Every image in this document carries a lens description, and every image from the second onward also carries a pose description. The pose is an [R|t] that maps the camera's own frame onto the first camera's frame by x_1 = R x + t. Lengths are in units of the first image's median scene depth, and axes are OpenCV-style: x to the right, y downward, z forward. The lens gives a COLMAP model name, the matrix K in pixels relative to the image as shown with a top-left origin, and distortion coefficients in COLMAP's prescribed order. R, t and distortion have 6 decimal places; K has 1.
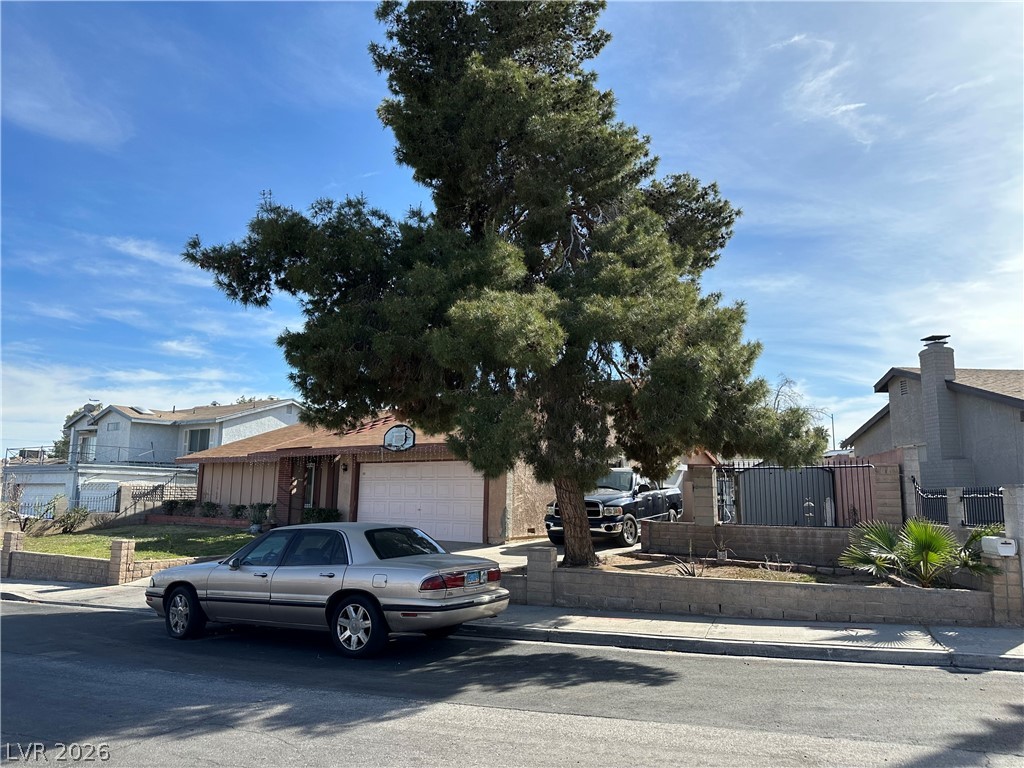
lens RADIAL K [[755.9, 0, 513.1], [0, 755.9, 364.8], [0, 0, 1]] dist [0.084455, -0.127888]
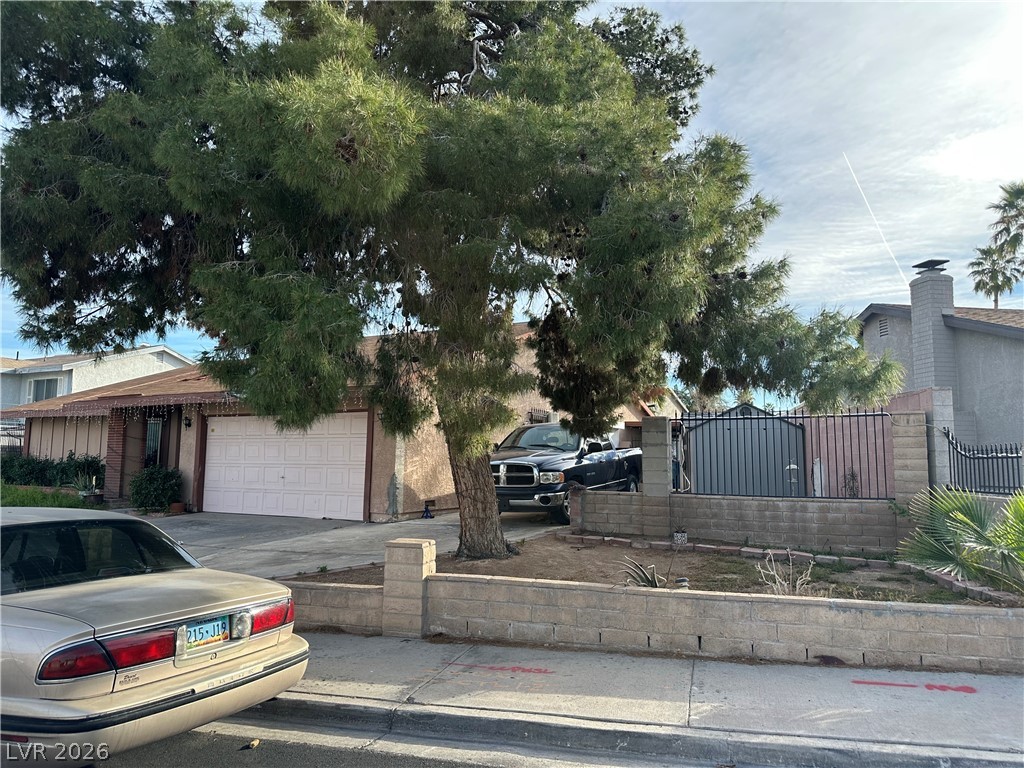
lens RADIAL K [[755.9, 0, 513.1], [0, 755.9, 364.8], [0, 0, 1]] dist [0.084455, -0.127888]
pose [[0.996021, 0.008561, 0.088708, 0.047380], [-0.012710, 0.998846, 0.046315, 0.051110], [-0.088209, -0.047258, 0.994980, 0.284692]]
